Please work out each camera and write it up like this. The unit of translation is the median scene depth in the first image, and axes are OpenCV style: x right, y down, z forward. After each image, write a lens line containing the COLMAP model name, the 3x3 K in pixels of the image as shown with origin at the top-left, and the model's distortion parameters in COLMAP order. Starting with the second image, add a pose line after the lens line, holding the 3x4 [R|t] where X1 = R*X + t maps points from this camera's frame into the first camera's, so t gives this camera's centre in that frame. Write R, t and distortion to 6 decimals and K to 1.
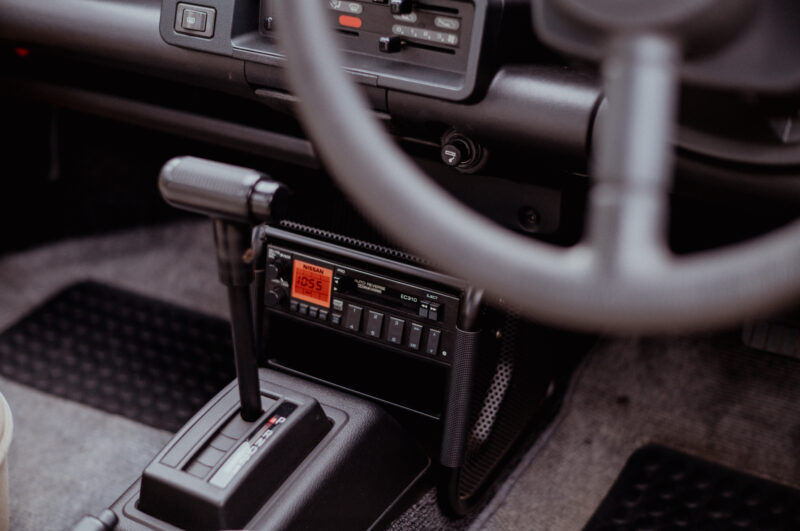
lens RADIAL K [[1228.2, 0, 400.0], [0, 1228.2, 265.5], [0, 0, 1]] dist [-0.122764, -0.171240]
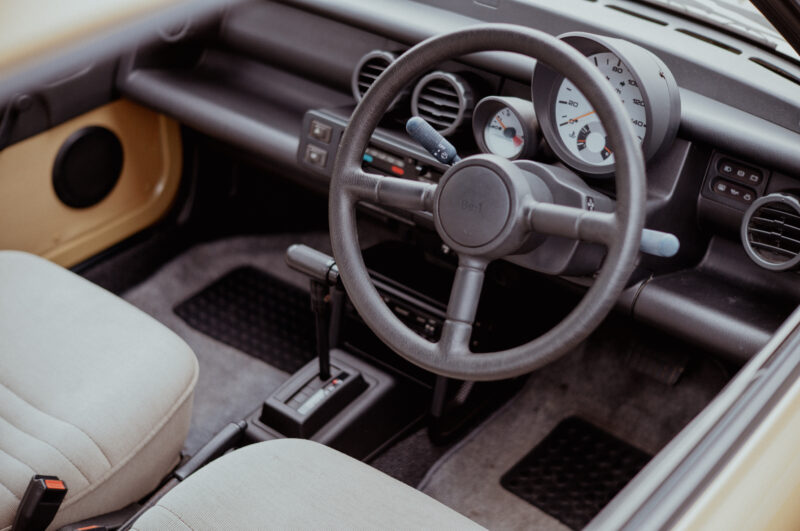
lens RADIAL K [[1172.3, 0, 400.0], [0, 1172.3, 265.5], [0, 0, 1]] dist [0.040037, -0.014481]
pose [[0.986791, 0.102197, -0.125693, 0.156223], [-0.094604, 0.993392, 0.064981, -0.136336], [0.131503, -0.052232, 0.989939, -0.587346]]
